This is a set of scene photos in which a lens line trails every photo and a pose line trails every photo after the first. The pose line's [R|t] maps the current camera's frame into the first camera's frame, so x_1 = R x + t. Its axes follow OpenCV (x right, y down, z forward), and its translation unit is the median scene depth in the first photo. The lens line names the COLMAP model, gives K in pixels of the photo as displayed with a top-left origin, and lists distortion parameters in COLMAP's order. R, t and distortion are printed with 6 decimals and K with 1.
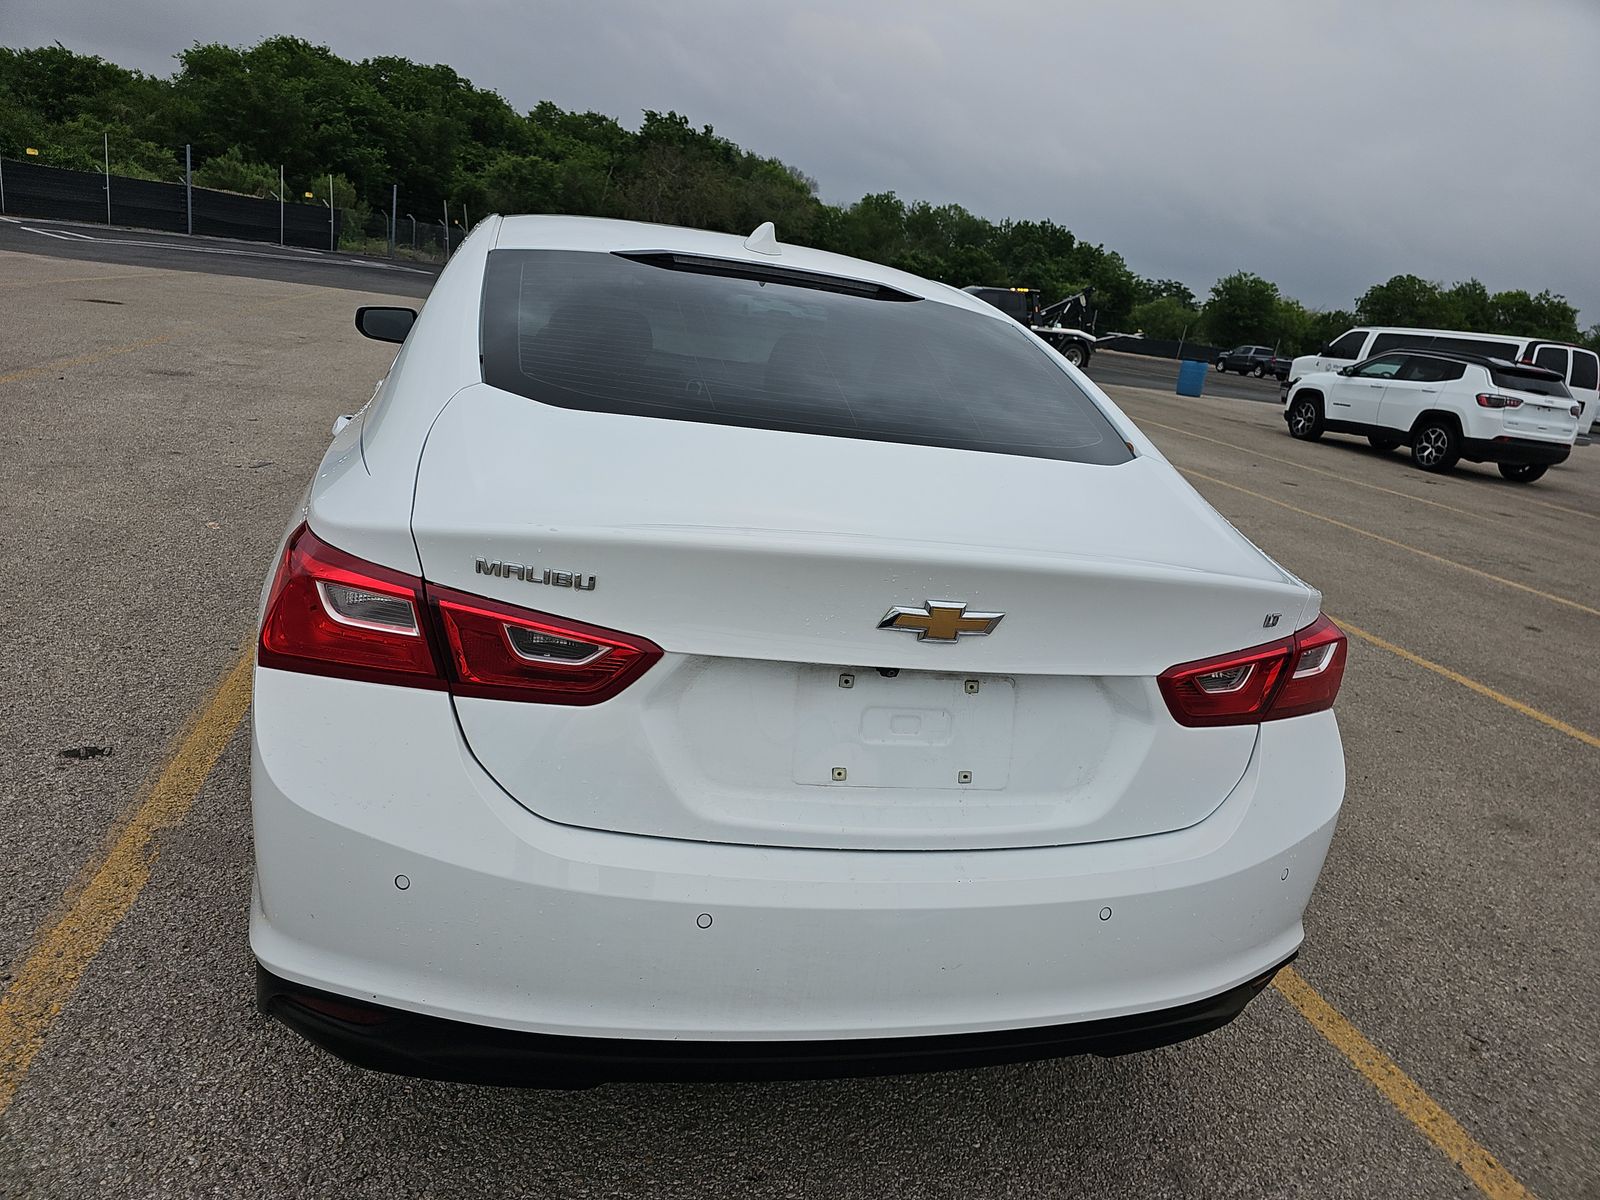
lens RADIAL K [[1061.1, 0, 794.8], [0, 1061.1, 595.5], [0, 0, 1]] dist [0.049634, -0.049323]
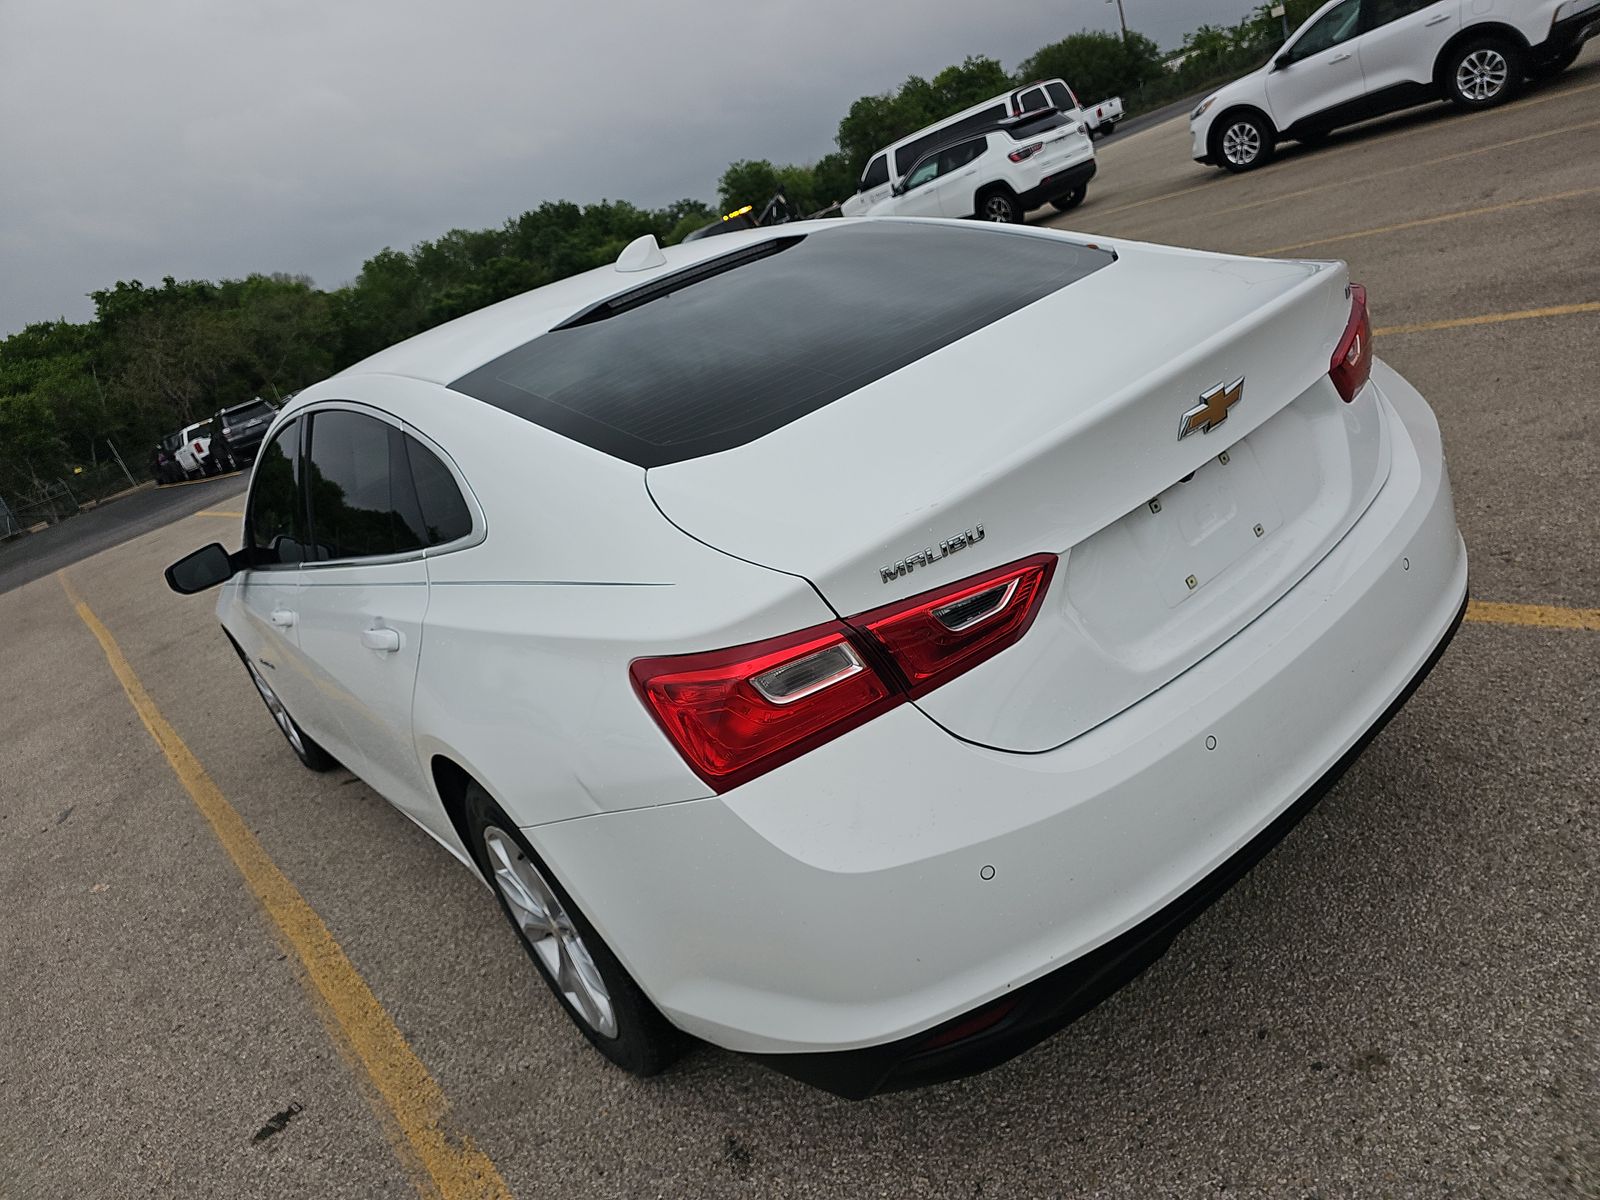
lens RADIAL K [[1061.1, 0, 794.8], [0, 1061.1, 595.5], [0, 0, 1]] dist [0.049634, -0.049323]
pose [[0.811201, -0.535601, 0.234701, -0.160230], [0.532232, 0.842511, 0.083097, -0.037205], [-0.242245, 0.057507, 0.968509, 0.007290]]
